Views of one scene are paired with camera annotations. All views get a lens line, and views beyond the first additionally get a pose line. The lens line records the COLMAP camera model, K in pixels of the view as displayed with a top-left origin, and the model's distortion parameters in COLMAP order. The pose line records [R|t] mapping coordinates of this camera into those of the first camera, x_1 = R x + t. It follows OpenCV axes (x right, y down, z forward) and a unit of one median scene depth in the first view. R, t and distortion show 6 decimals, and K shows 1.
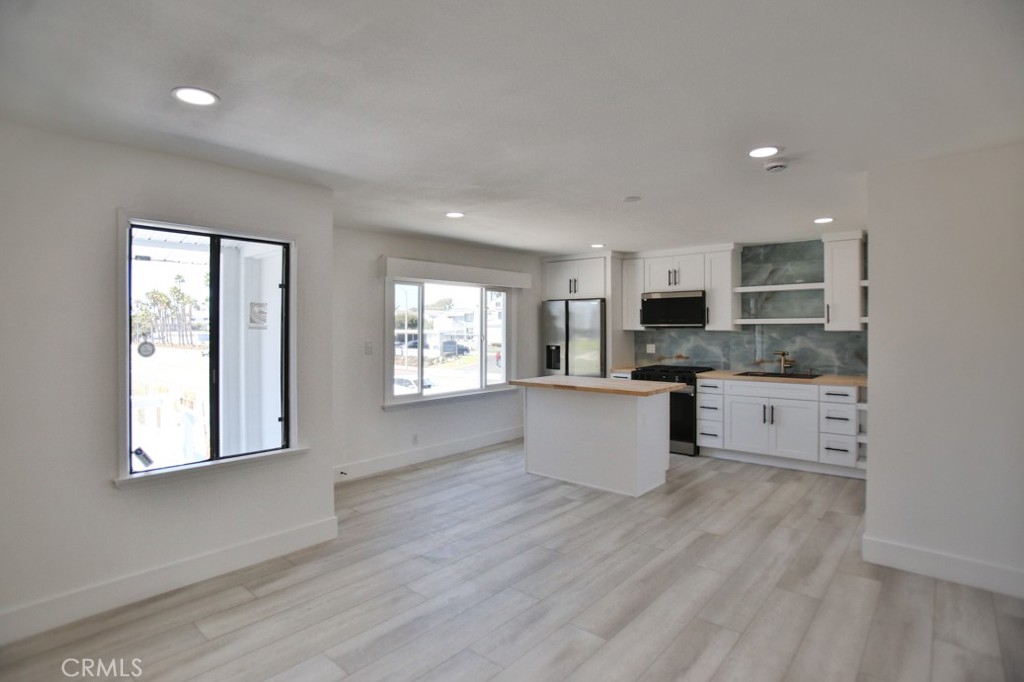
lens RADIAL K [[518.0, 0, 512.0], [0, 518.0, 341.0], [0, 0, 1]] dist [-0.002181, 0.000394]
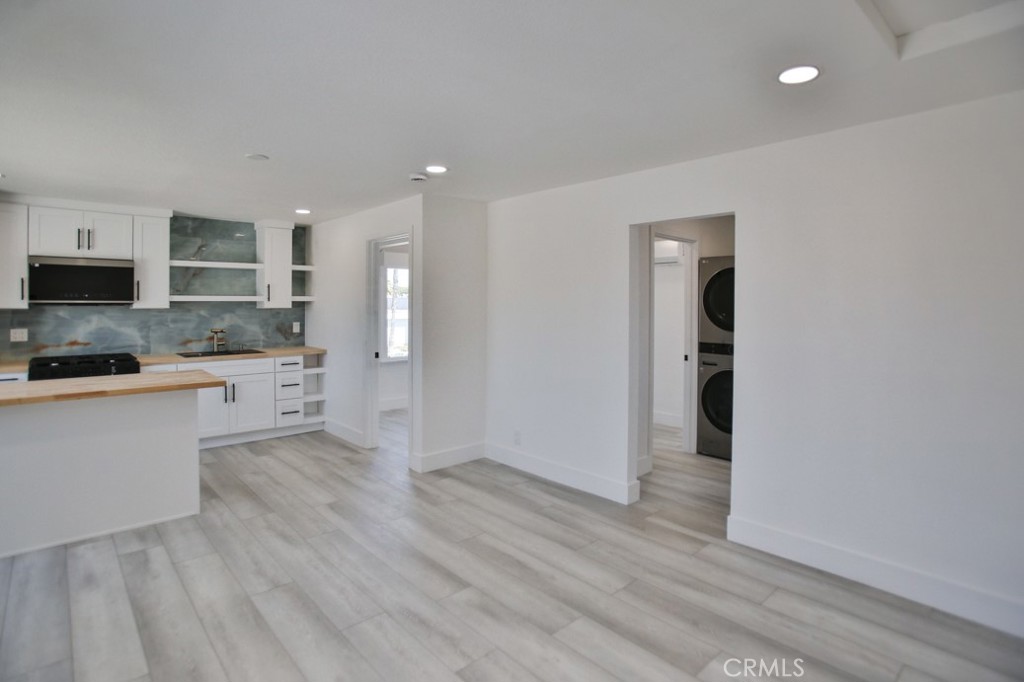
lens RADIAL K [[521.3, 0, 512.5], [0, 521.3, 312.5], [0, 0, 1]] dist [-0.083430, 0.032497]
pose [[0.137572, -0.011094, 0.990430, -0.367099], [0.023037, 0.999703, 0.007998, -0.006618], [-0.990224, 0.021716, 0.137786, 0.311605]]
